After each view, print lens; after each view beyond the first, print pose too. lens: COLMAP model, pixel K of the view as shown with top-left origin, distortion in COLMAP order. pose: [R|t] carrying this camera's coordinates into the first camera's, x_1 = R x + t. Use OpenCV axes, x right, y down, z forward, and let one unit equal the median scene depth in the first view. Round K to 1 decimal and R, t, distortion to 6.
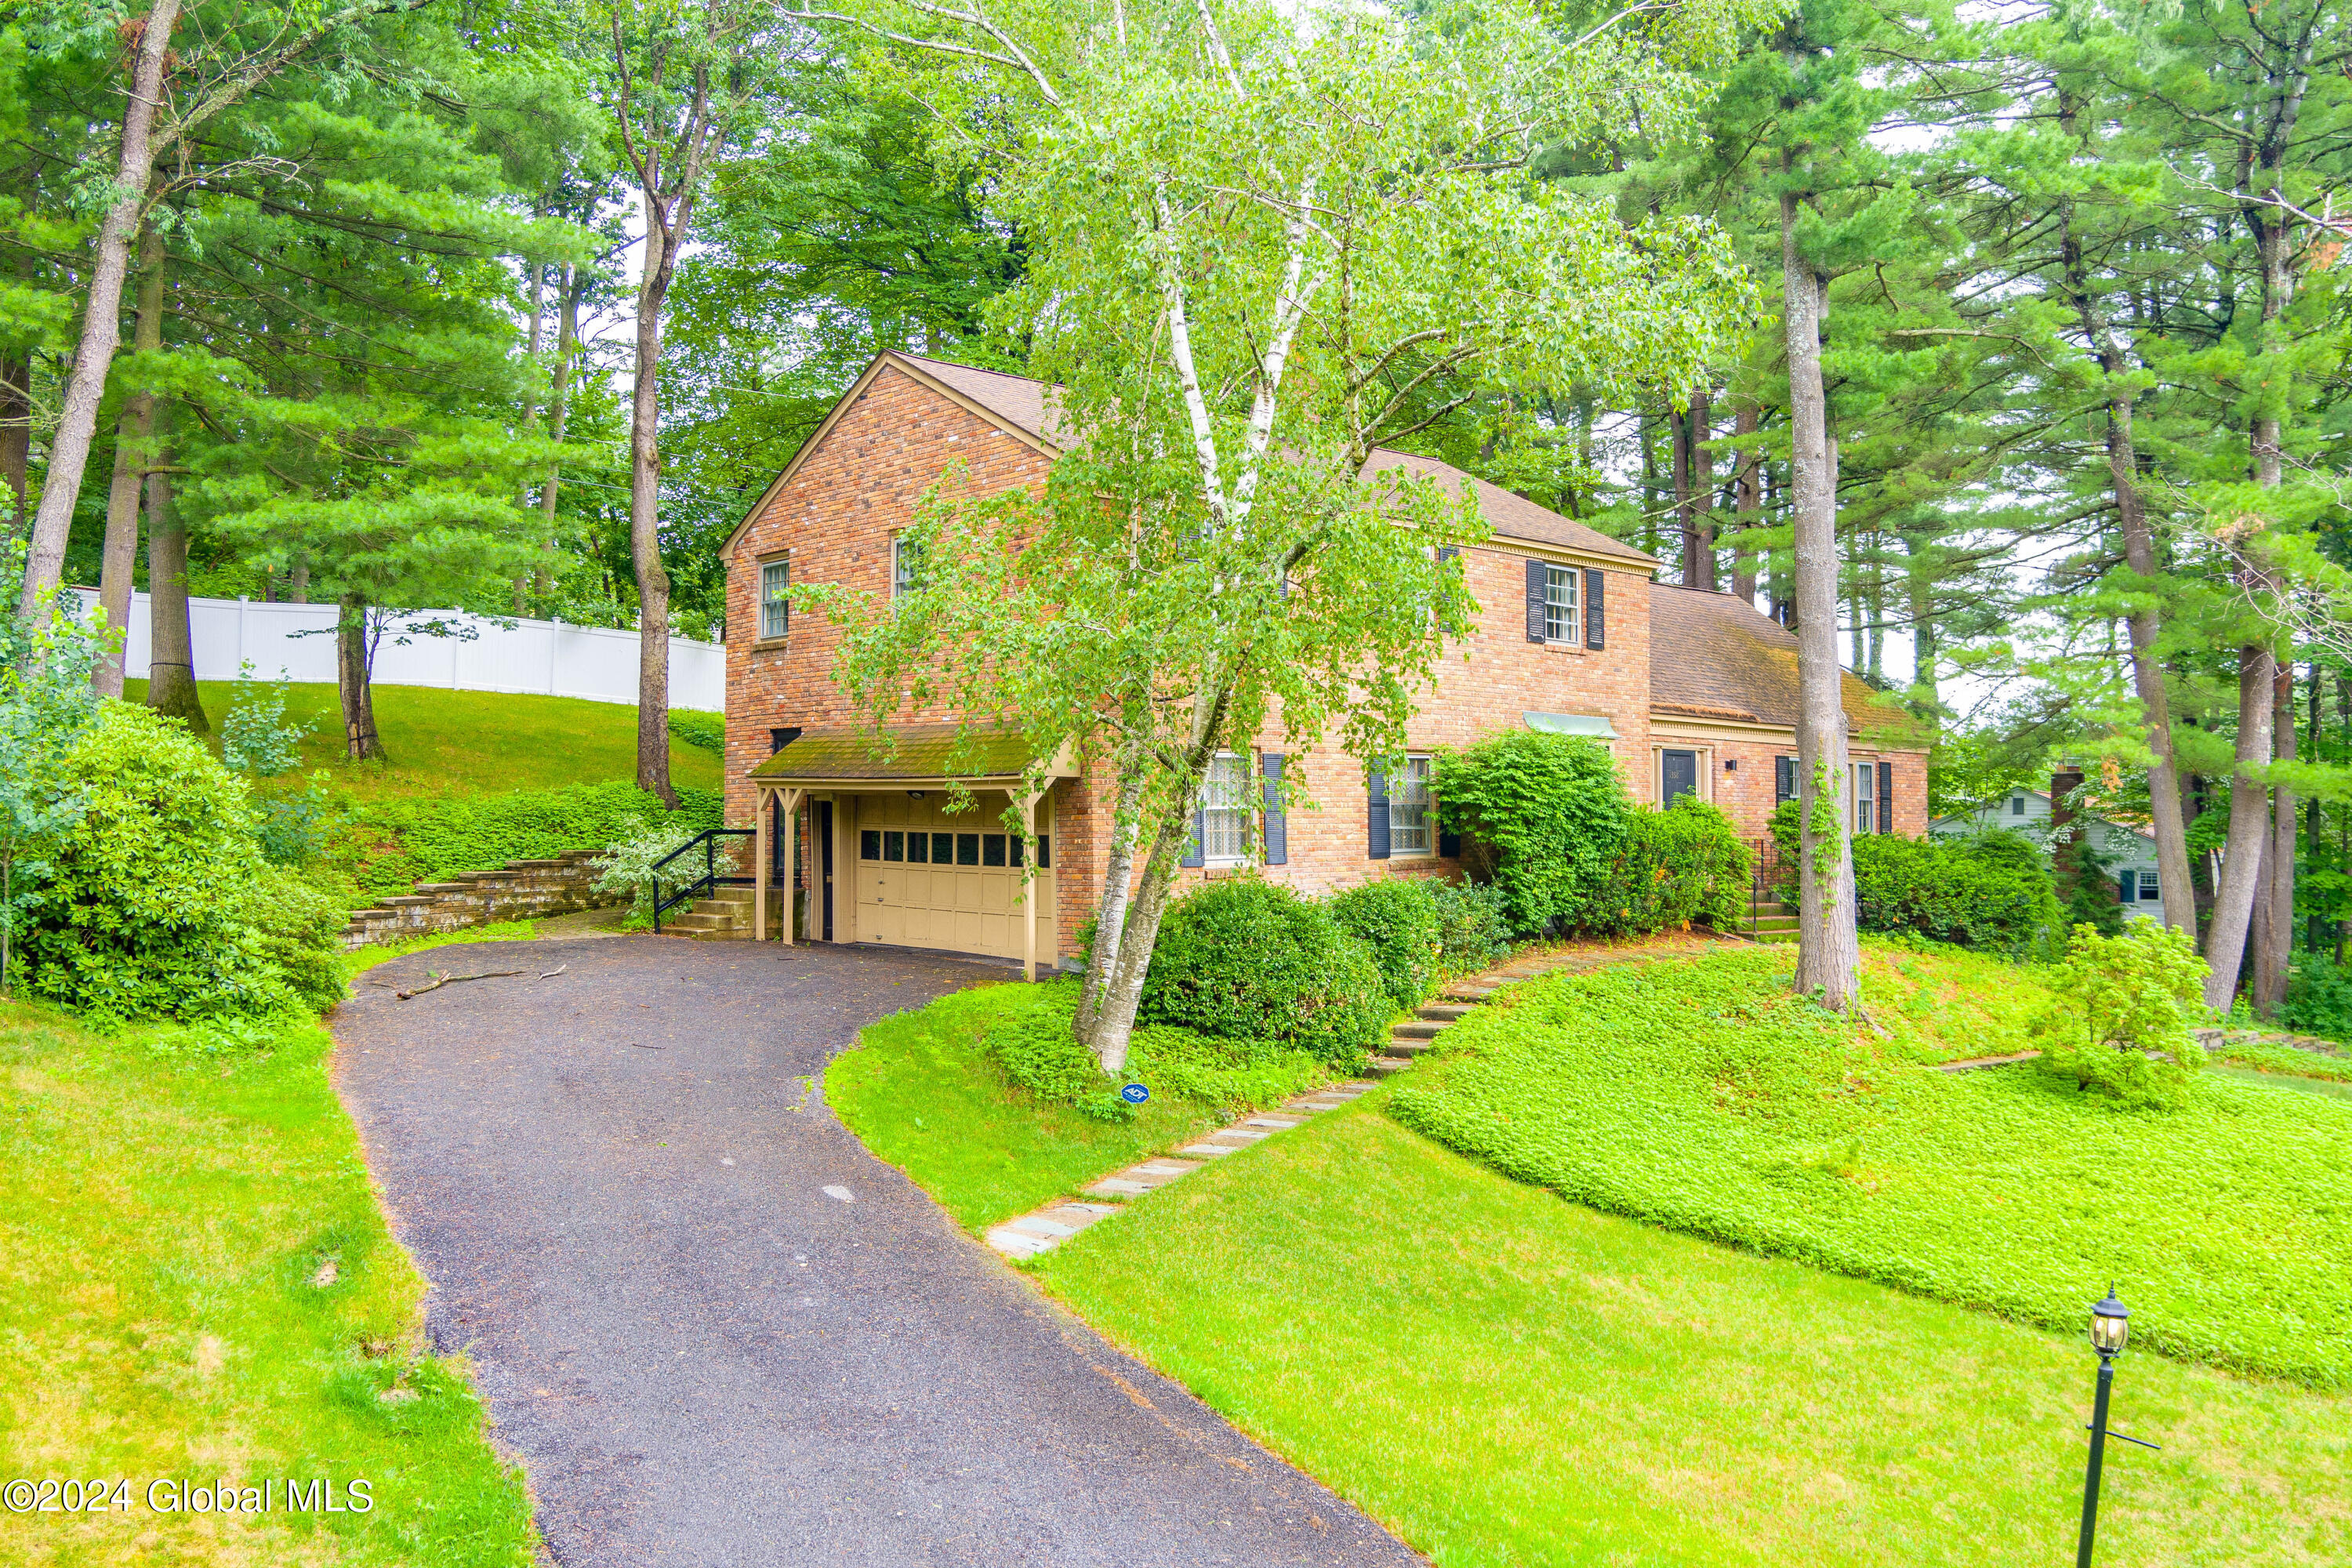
lens RADIAL K [[1108.8, 0, 1176.6], [0, 1108.8, 787.3], [0, 0, 1]] dist [-0.016332, -0.000928]
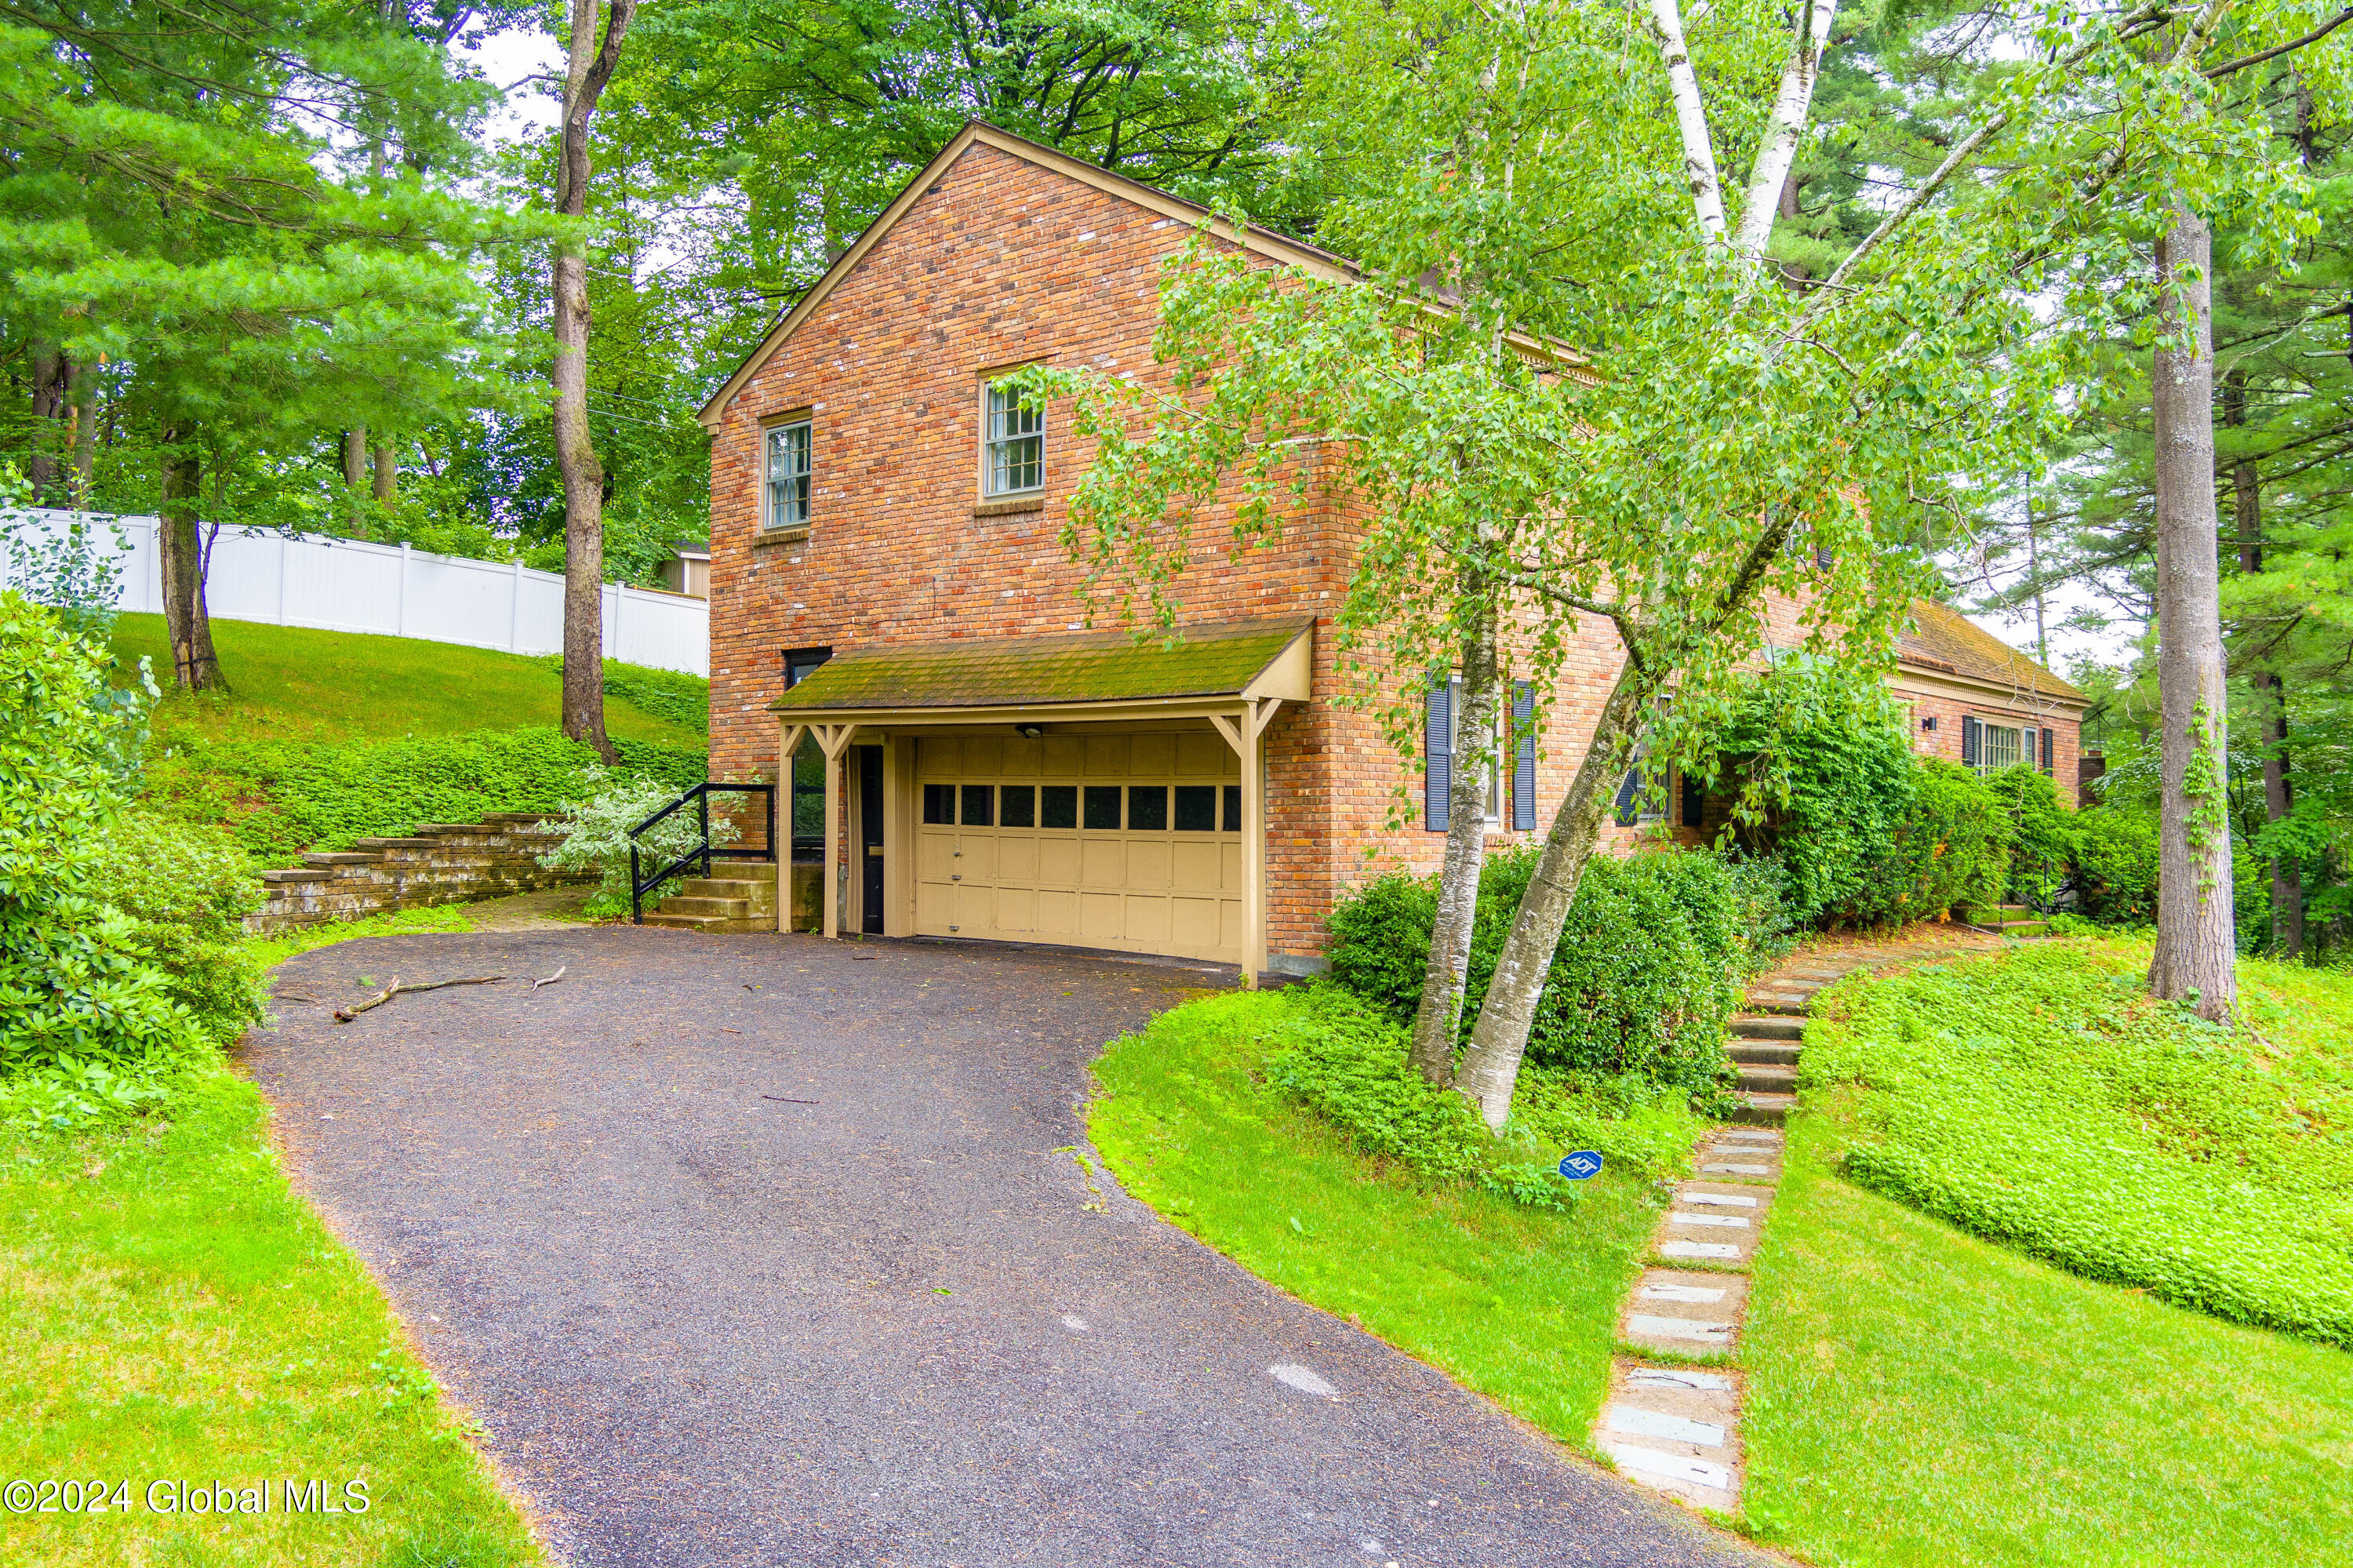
lens RADIAL K [[1230.4, 0, 1179.7], [0, 1230.4, 800.6], [0, 0, 1]] dist [-0.027850, 0.004370]
pose [[0.997279, 0.008116, 0.073270, -0.202635], [-0.009987, 0.999632, 0.025209, 0.031522], [-0.073039, -0.025872, 0.996993, 0.198621]]
